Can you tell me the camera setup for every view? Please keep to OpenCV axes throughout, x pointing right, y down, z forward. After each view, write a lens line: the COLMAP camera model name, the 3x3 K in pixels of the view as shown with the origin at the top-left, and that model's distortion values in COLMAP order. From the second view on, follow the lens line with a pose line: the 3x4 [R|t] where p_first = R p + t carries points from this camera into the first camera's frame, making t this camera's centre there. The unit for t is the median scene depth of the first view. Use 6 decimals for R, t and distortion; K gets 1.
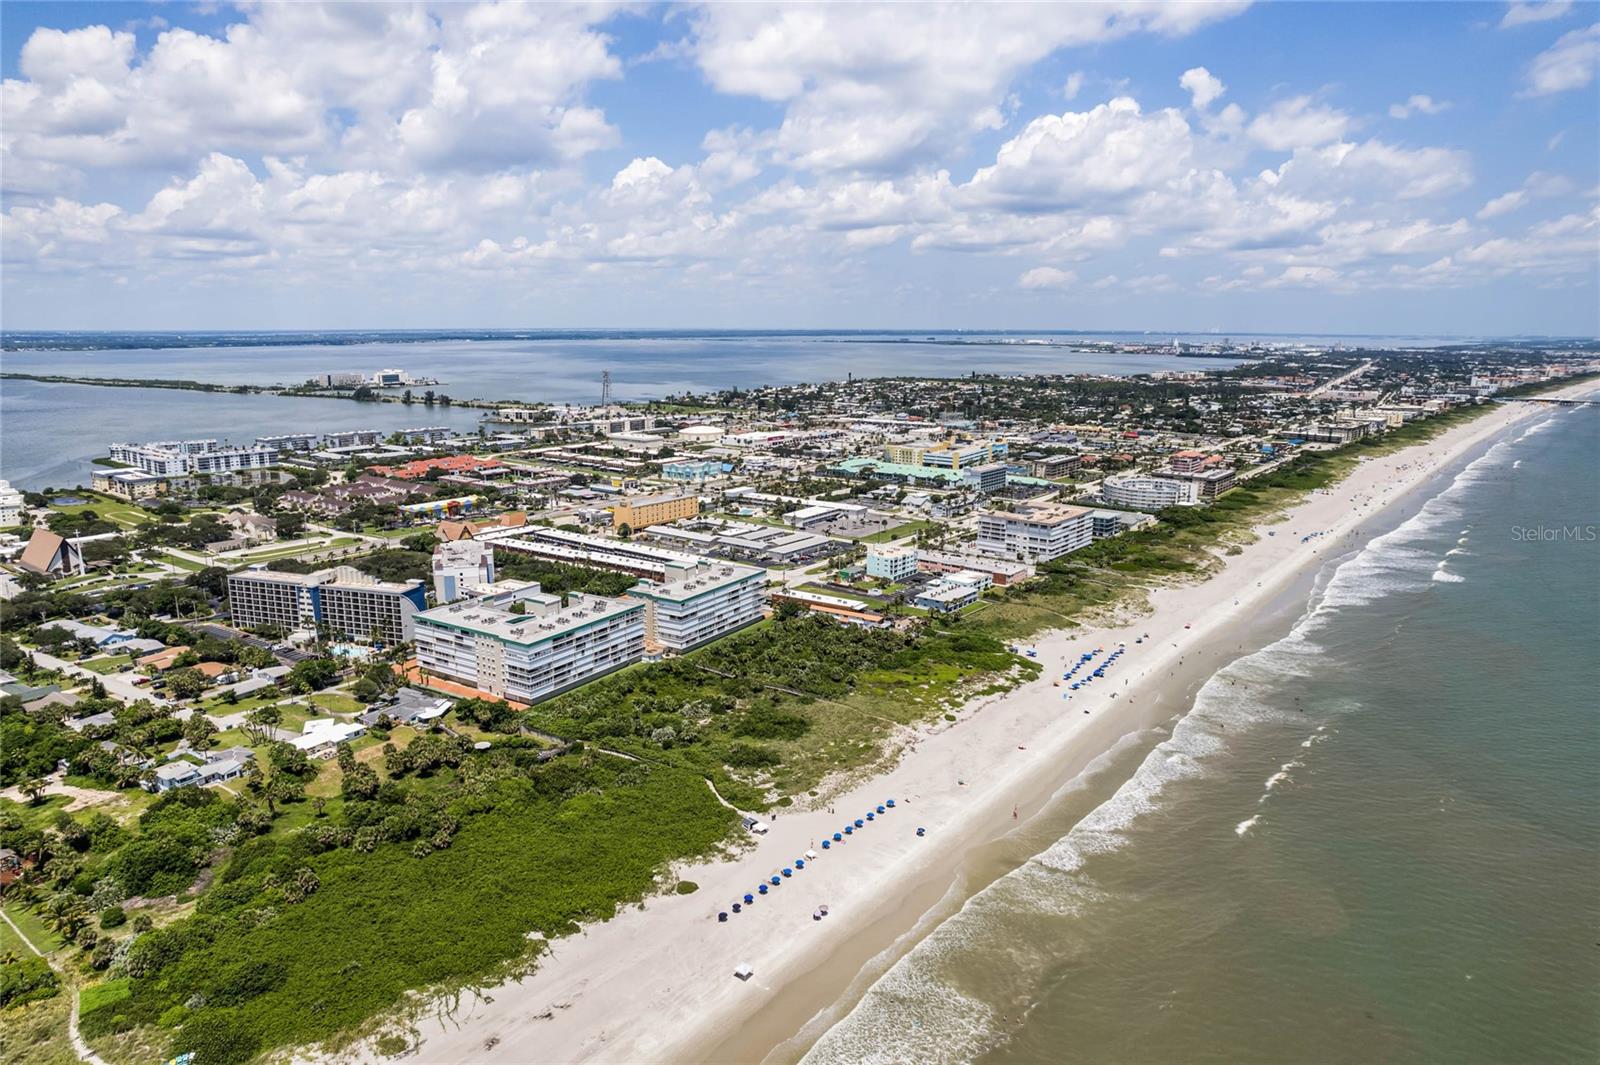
lens RADIAL K [[1026.5, 0, 800.0], [0, 1026.5, 532.5], [0, 0, 1]] dist [-0.070110, 0.059264]
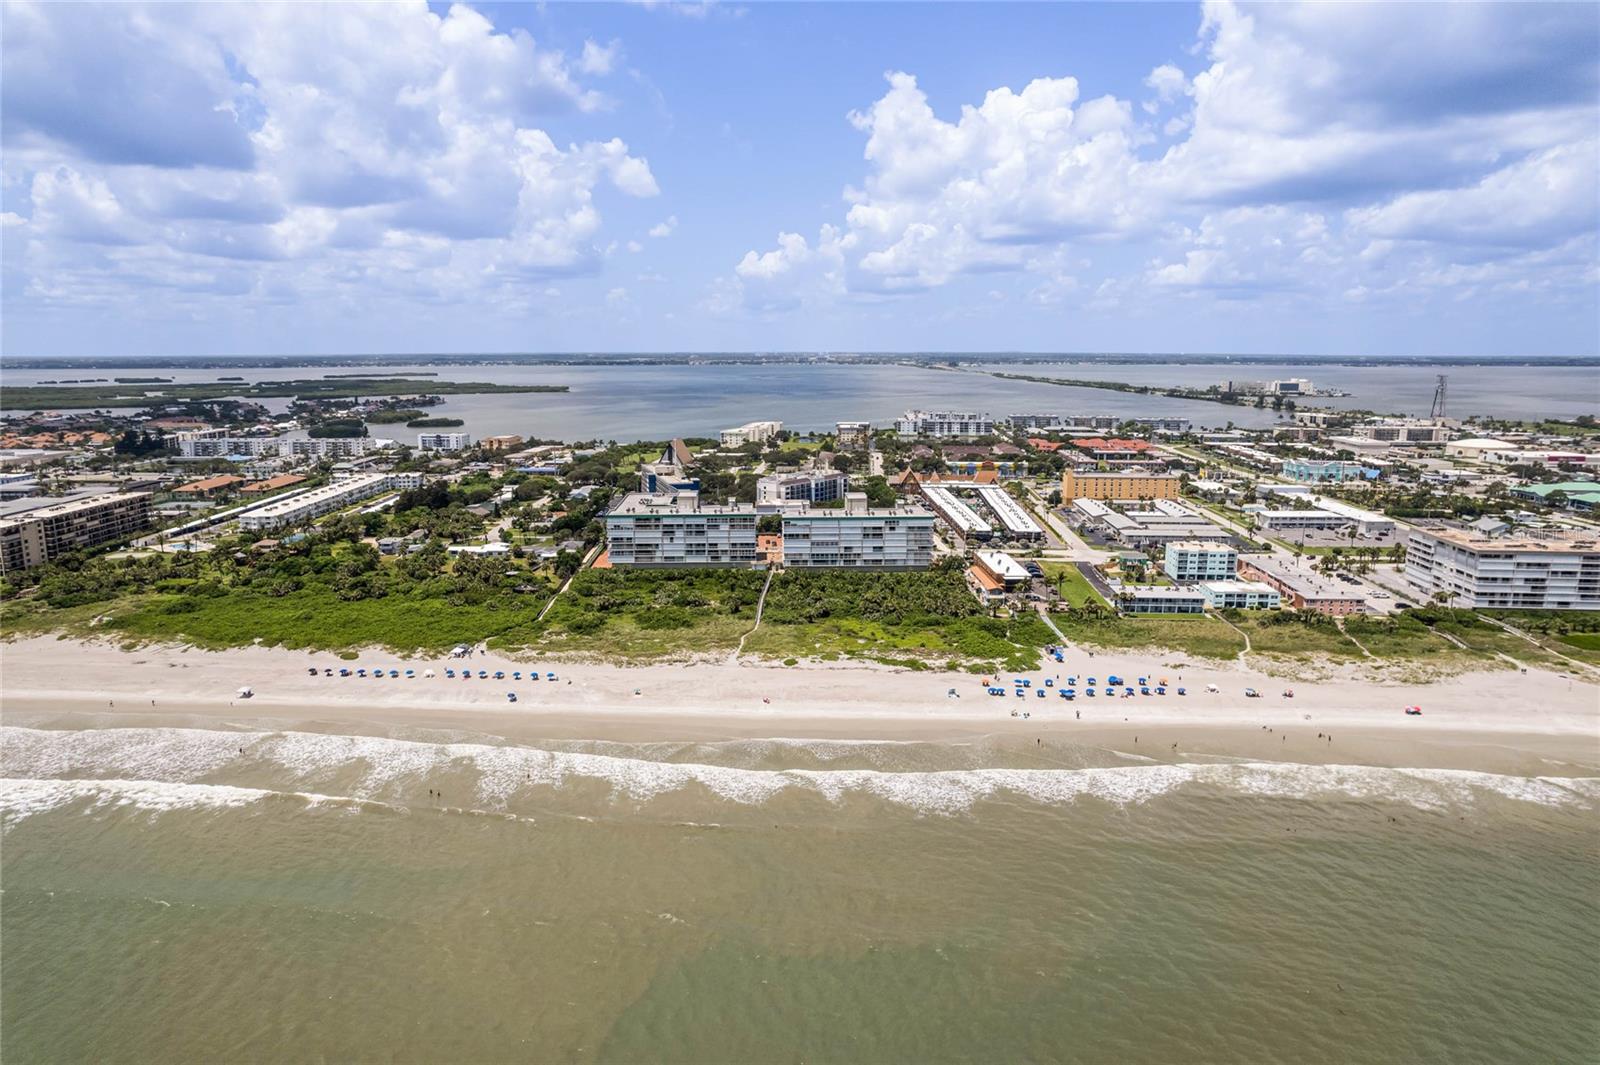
lens RADIAL K [[1026.5, 0, 800.0], [0, 1026.5, 532.5], [0, 0, 1]] dist [-0.070110, 0.059264]
pose [[0.558118, 0.142933, -0.817358, 0.740968], [-0.164939, 0.984505, 0.059537, 0.018294], [0.813203, 0.101586, 0.573046, 0.439574]]
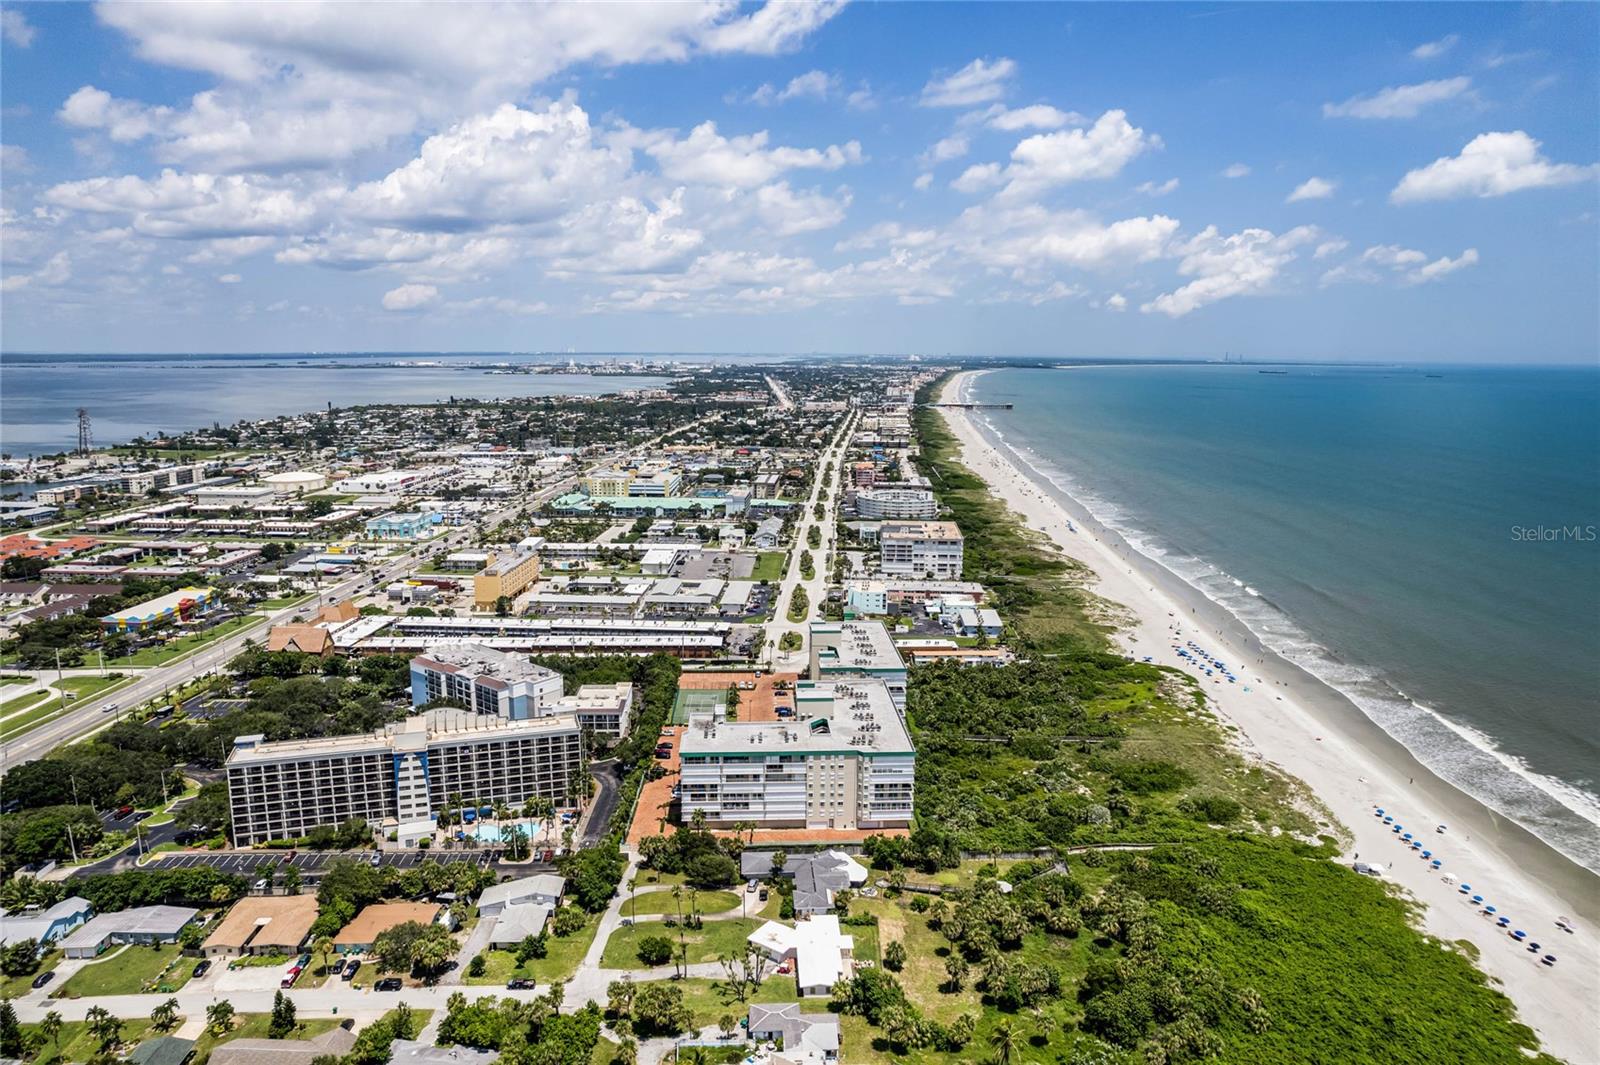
lens RADIAL K [[1026.5, 0, 800.0], [0, 1026.5, 532.5], [0, 0, 1]] dist [-0.070110, 0.059264]
pose [[0.817453, -0.101130, 0.567048, -0.678782], [0.112146, 0.993570, 0.015529, -0.070976], [-0.564973, 0.050898, 0.823538, 0.345521]]
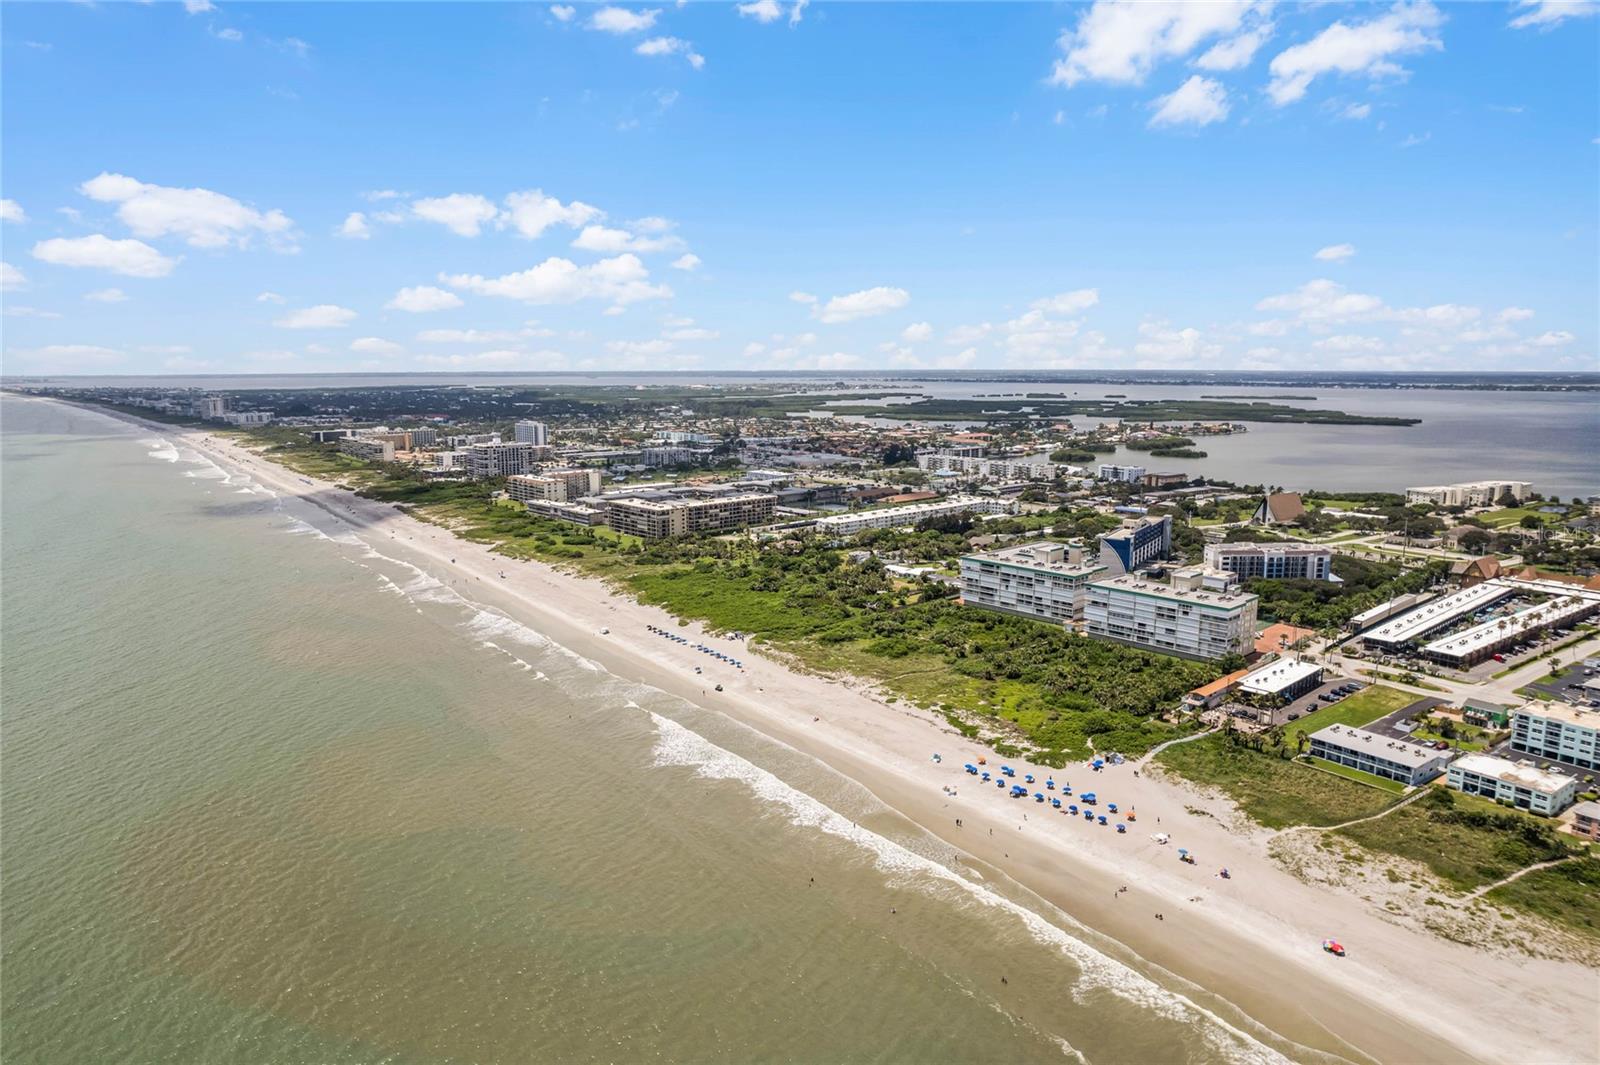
lens RADIAL K [[1026.5, 0, 800.0], [0, 1026.5, 532.5], [0, 0, 1]] dist [-0.070110, 0.059264]
pose [[-0.274185, 0.148434, -0.950153, 0.956629], [-0.195657, 0.958741, 0.206237, -0.141890], [0.941563, 0.242451, -0.233830, 0.975418]]
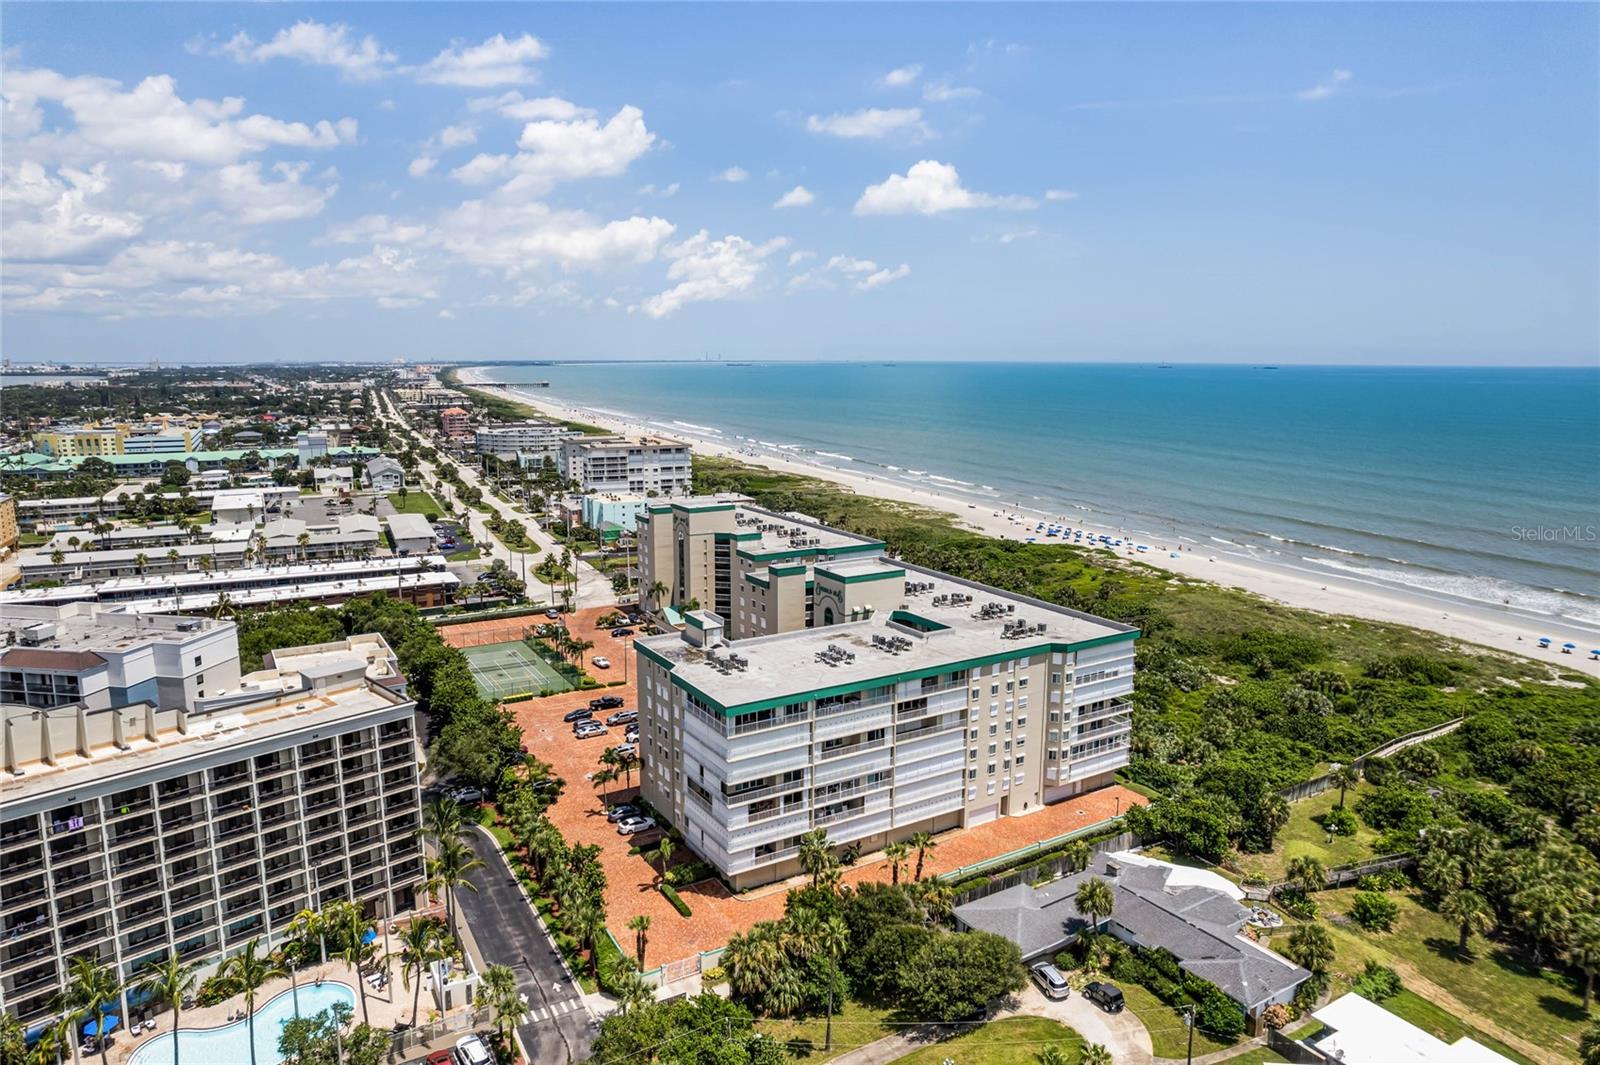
lens RADIAL K [[1003.5, 0, 802.5], [0, 1003.5, 394.3], [0, 0, 1]] dist [-0.053096, 0.055888]
pose [[0.441069, -0.029129, 0.897000, -0.609569], [0.169523, 0.984185, -0.051397, 0.010270], [-0.881317, 0.174732, 0.439032, 0.812232]]
